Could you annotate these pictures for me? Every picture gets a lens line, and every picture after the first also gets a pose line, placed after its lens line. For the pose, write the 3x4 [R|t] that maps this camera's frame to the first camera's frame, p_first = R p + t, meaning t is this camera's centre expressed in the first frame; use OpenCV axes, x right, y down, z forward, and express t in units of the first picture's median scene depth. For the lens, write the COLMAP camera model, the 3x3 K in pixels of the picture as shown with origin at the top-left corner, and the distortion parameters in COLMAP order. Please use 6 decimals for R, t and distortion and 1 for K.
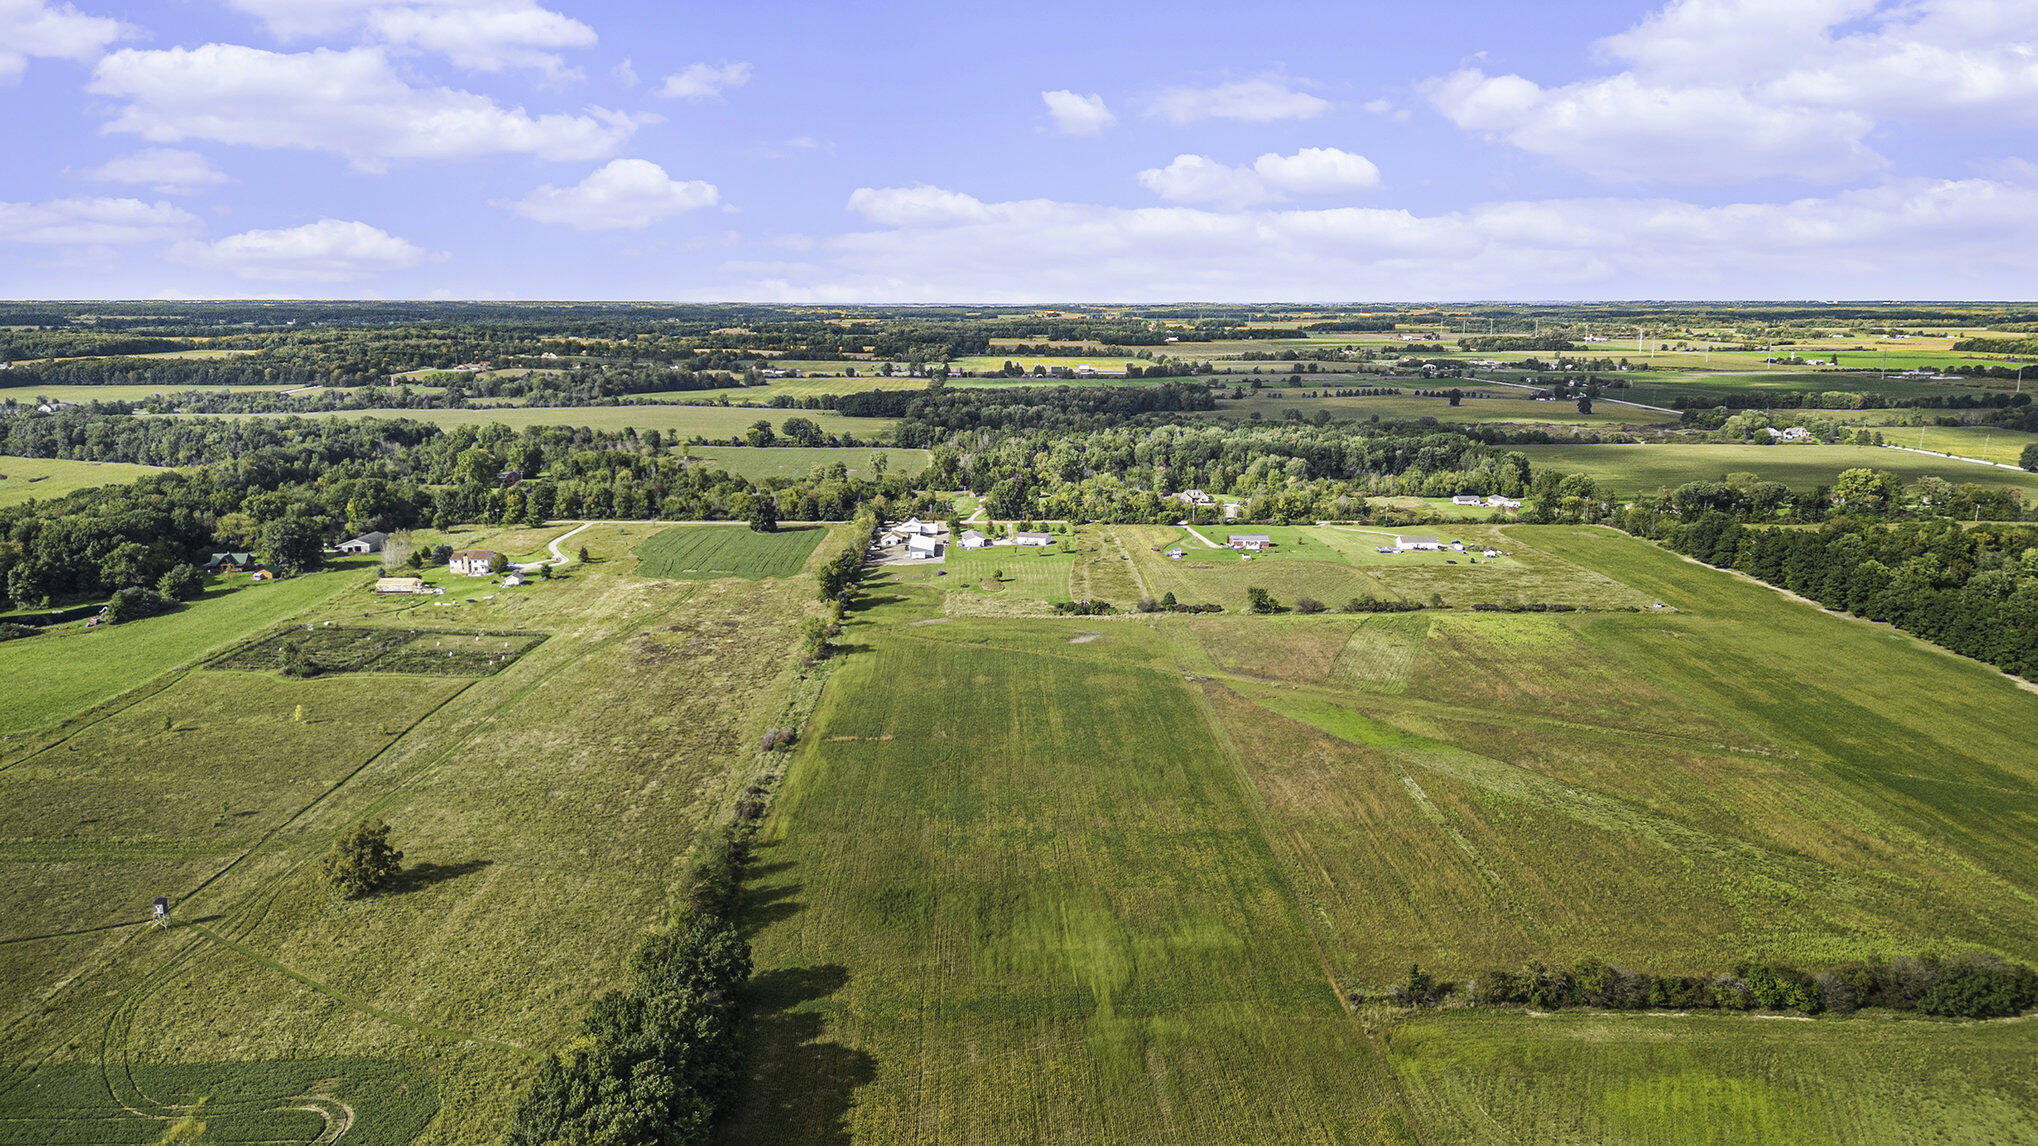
lens RADIAL K [[1412.1, 0, 895.9], [0, 1412.1, 727.4], [0, 0, 1]] dist [0.086408, -0.074546]
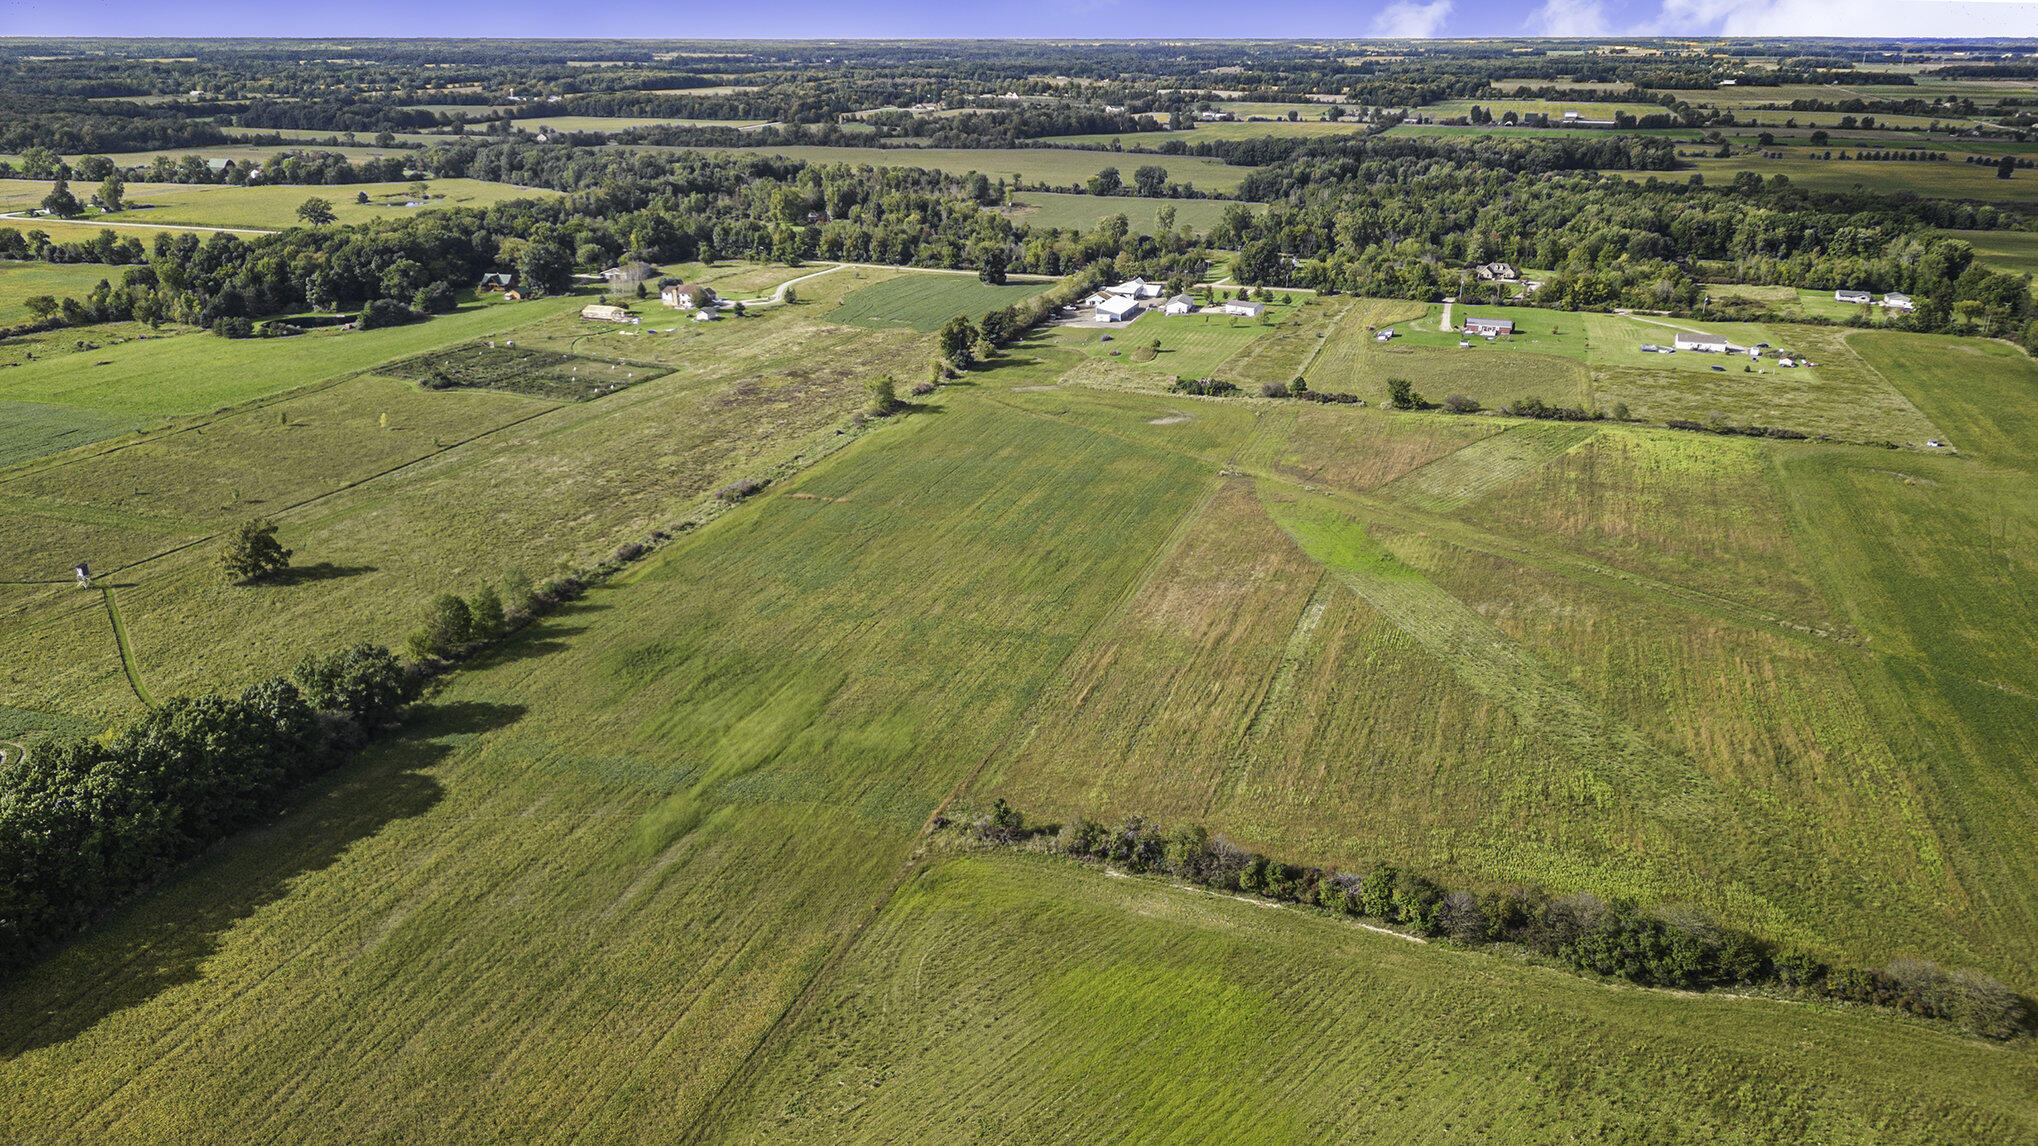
lens RADIAL K [[1399.8, 0, 1009.6], [0, 1399.8, 577.4], [0, 0, 1]] dist [0.133776, -0.224223]
pose [[0.939800, 0.126271, -0.317539, 0.393875], [-0.102642, 0.990625, 0.090145, -0.036534], [0.325945, -0.052125, 0.943951, 0.088582]]
